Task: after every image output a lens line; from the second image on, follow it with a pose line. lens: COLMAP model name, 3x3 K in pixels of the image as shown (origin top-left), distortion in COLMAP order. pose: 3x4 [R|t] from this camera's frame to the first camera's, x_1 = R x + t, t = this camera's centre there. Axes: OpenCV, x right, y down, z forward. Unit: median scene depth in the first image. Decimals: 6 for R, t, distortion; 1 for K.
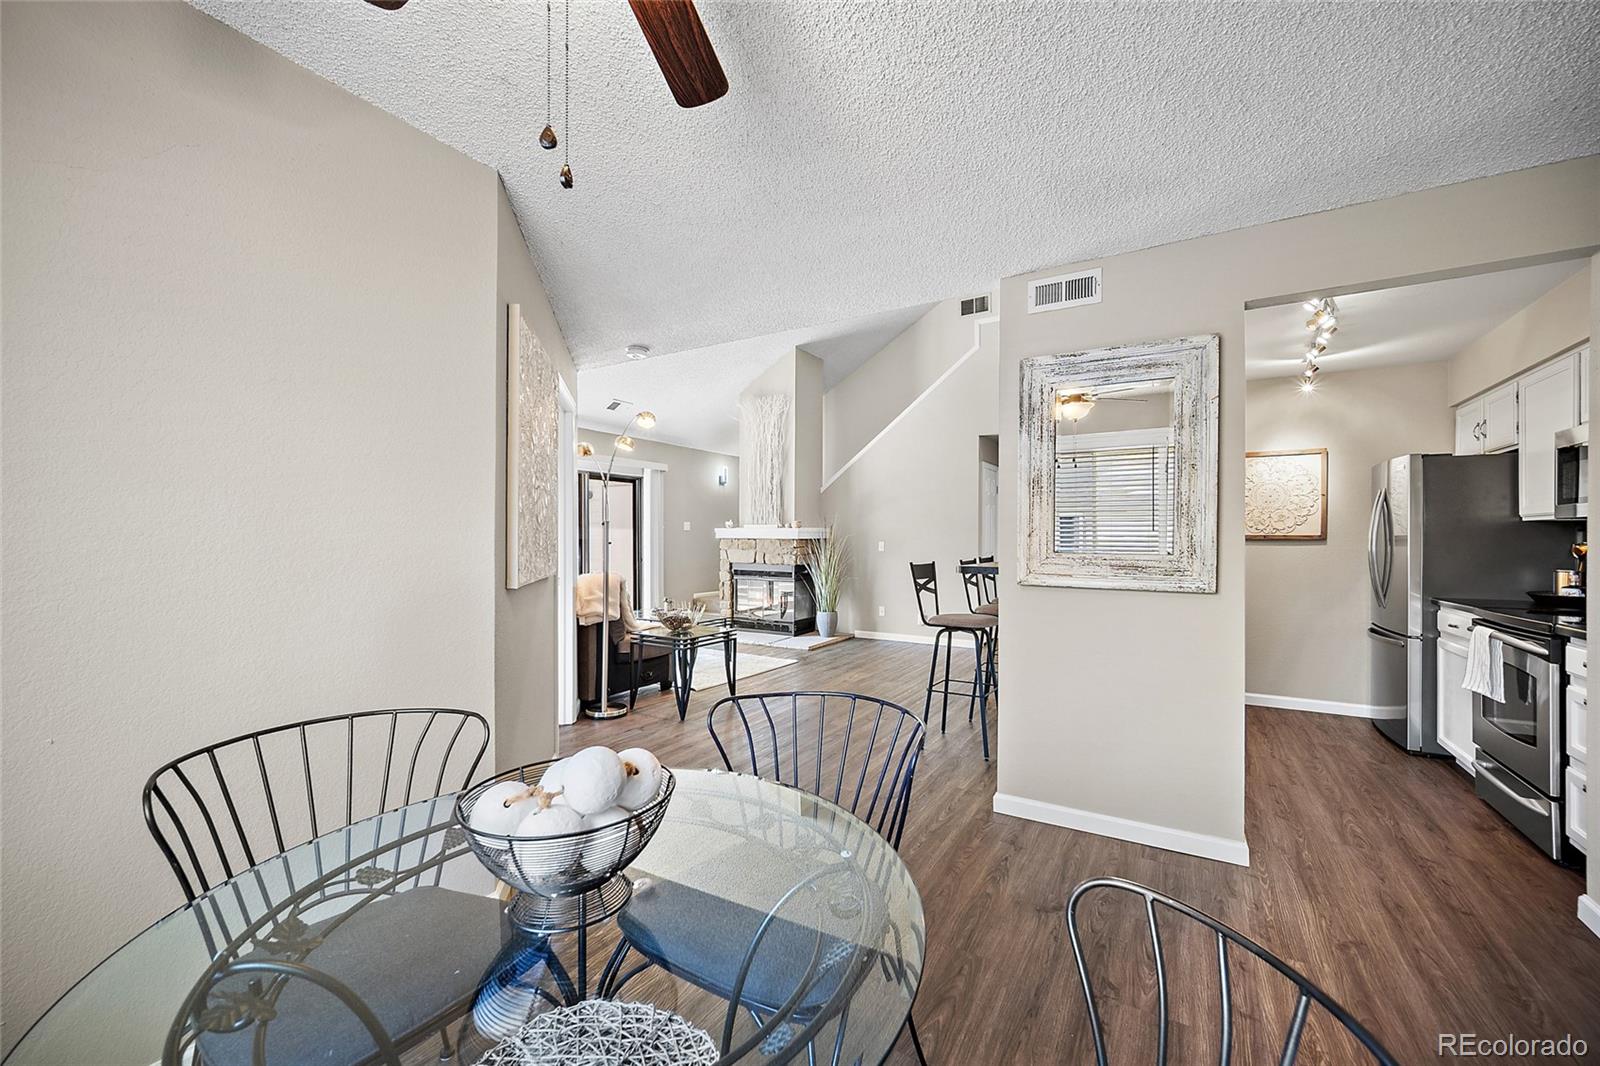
lens RADIAL K [[641.8, 0, 797.2], [0, 641.8, 539.3], [0, 0, 1]] dist [-0.001717, 0.000633]
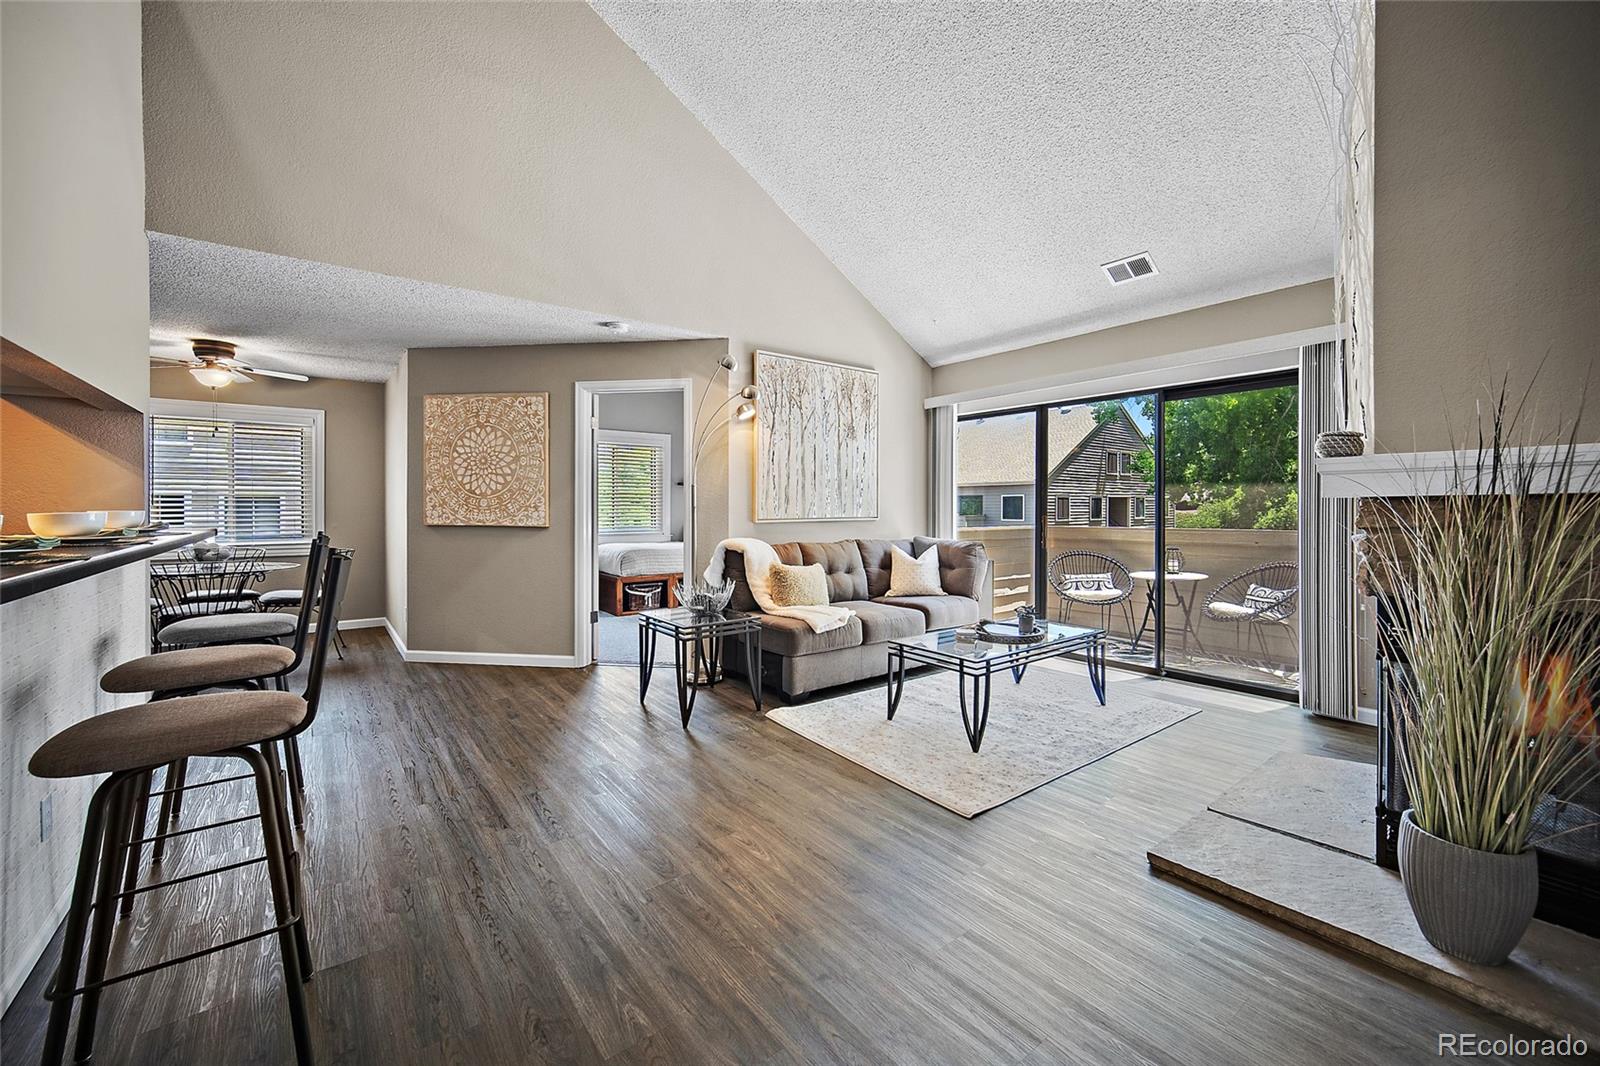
lens RADIAL K [[621.4, 0, 793.5], [0, 621.4, 514.3], [0, 0, 1]] dist [-0.000912, 0.000024]
pose [[-0.357329, 0.010385, -0.933921, 0.320741], [-0.002208, 0.999926, 0.011964, 0.003371], [0.933976, 0.006337, -0.357279, 0.866297]]
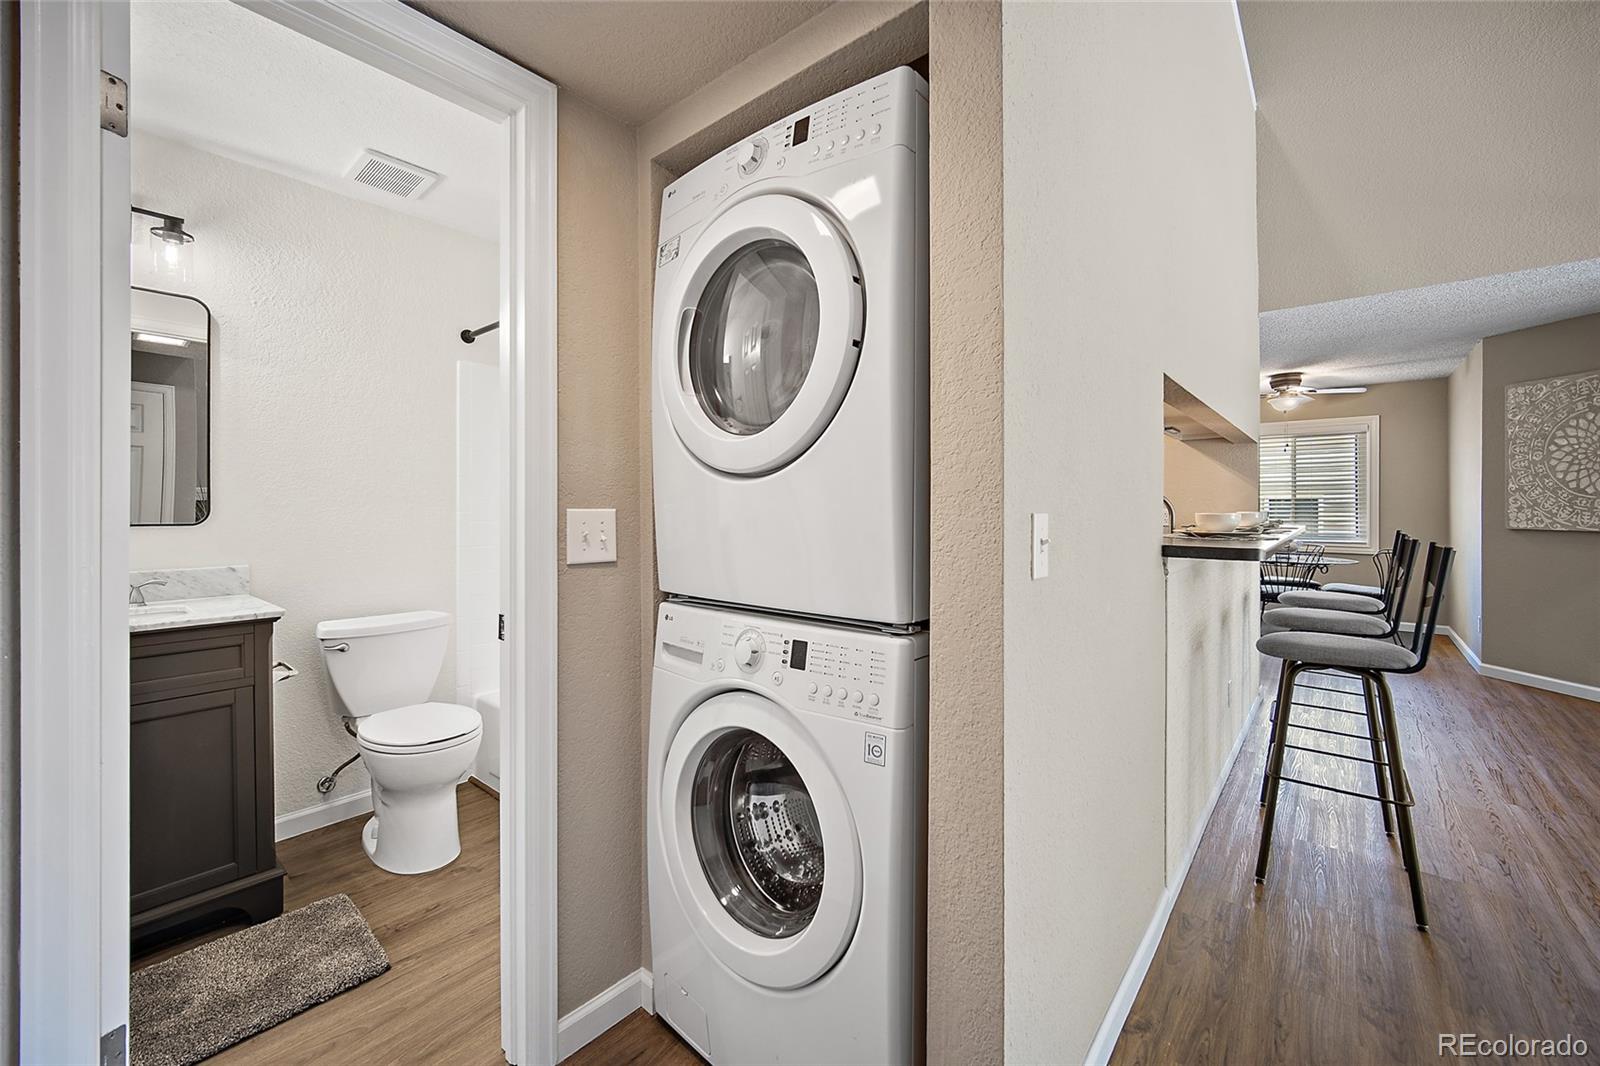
lens RADIAL K [[642.1, 0, 799.0], [0, 642.1, 505.9], [0, 0, 1]] dist [-0.002062, 0.000920]
pose [[-0.988689, 0.001937, 0.149969, 0.416594], [0.001777, 0.999998, -0.001197, 0.001218], [-0.149971, -0.000917, -0.988690, 0.967575]]
